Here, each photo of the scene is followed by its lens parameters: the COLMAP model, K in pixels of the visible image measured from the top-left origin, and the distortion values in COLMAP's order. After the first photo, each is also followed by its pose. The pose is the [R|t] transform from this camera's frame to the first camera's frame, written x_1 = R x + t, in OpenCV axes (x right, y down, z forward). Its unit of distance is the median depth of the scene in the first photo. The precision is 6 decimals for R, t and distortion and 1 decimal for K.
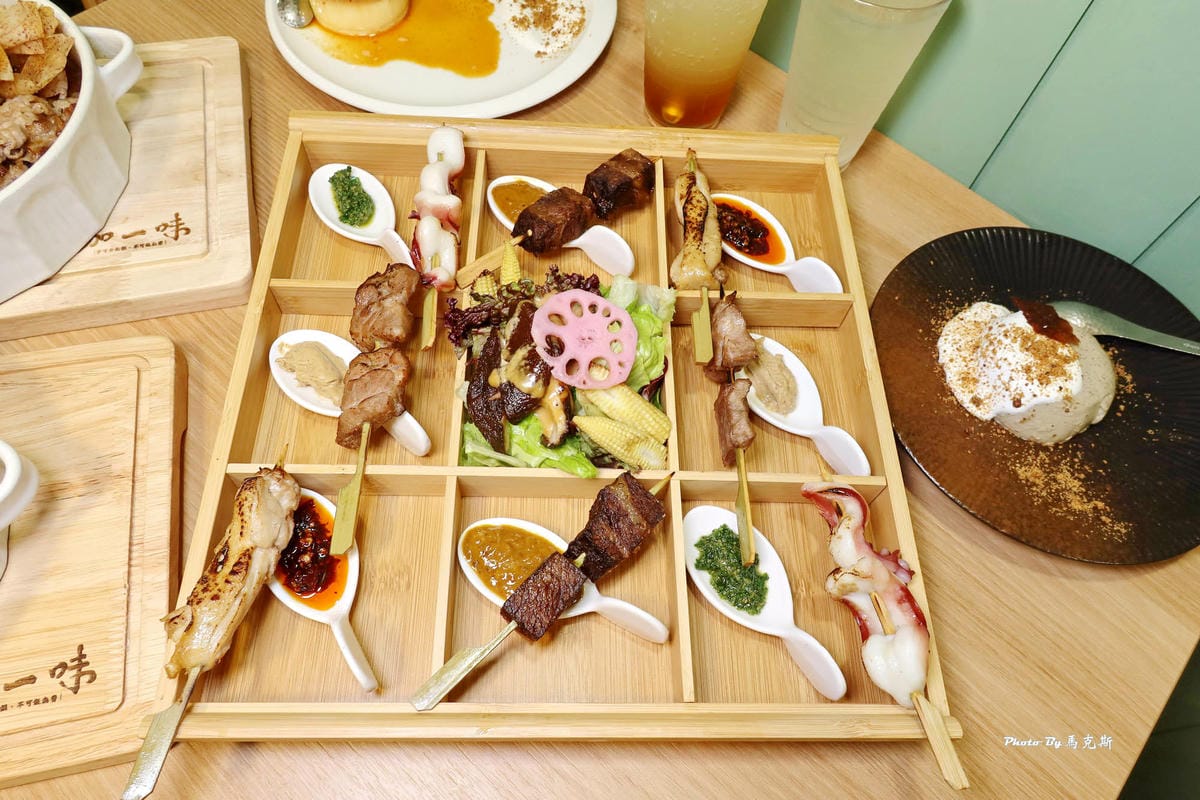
lens RADIAL K [[822.5, 0, 598.3], [0, 822.5, 396.6], [0, 0, 1]] dist [-0.004191, -0.001020]
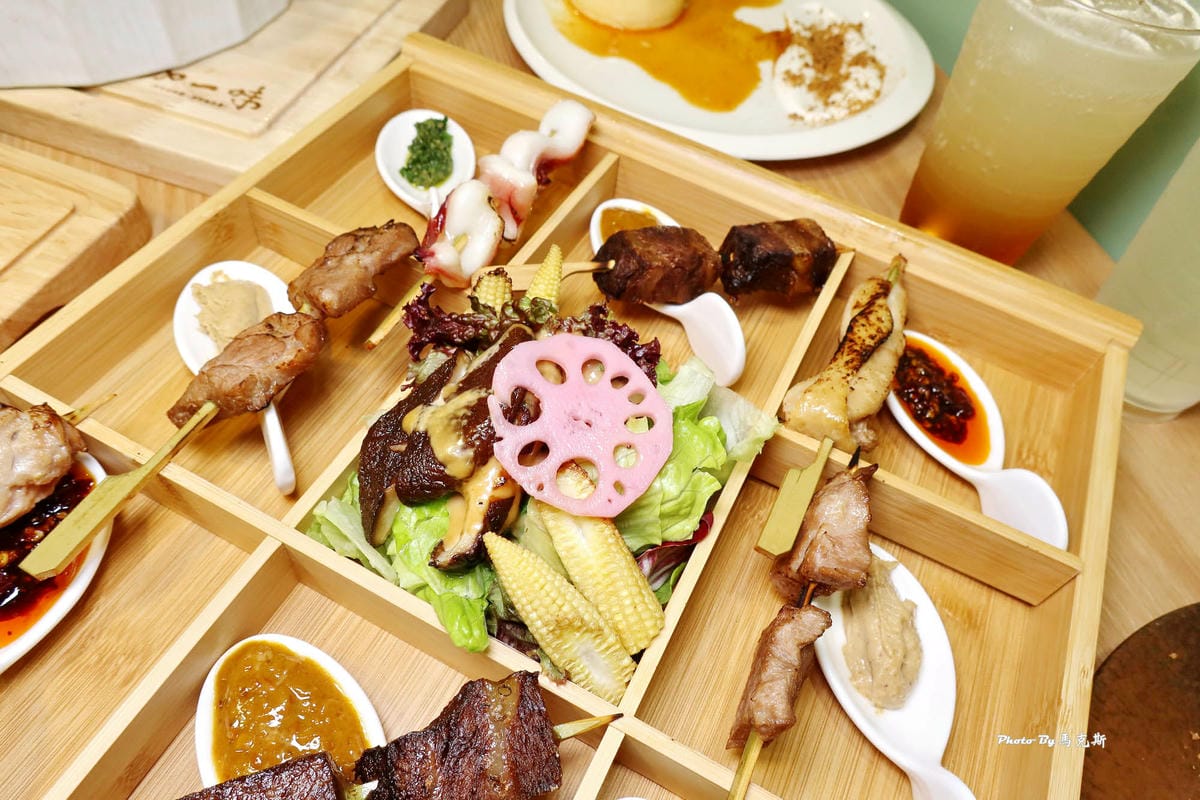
lens RADIAL K [[822.5, 0, 598.3], [0, 822.5, 396.6], [0, 0, 1]] dist [-0.004191, -0.001020]
pose [[0.889582, 0.384232, -0.247000, 0.115779], [-0.422554, 0.897601, -0.125543, -0.016370], [0.173470, 0.216052, 0.960849, 0.397289]]
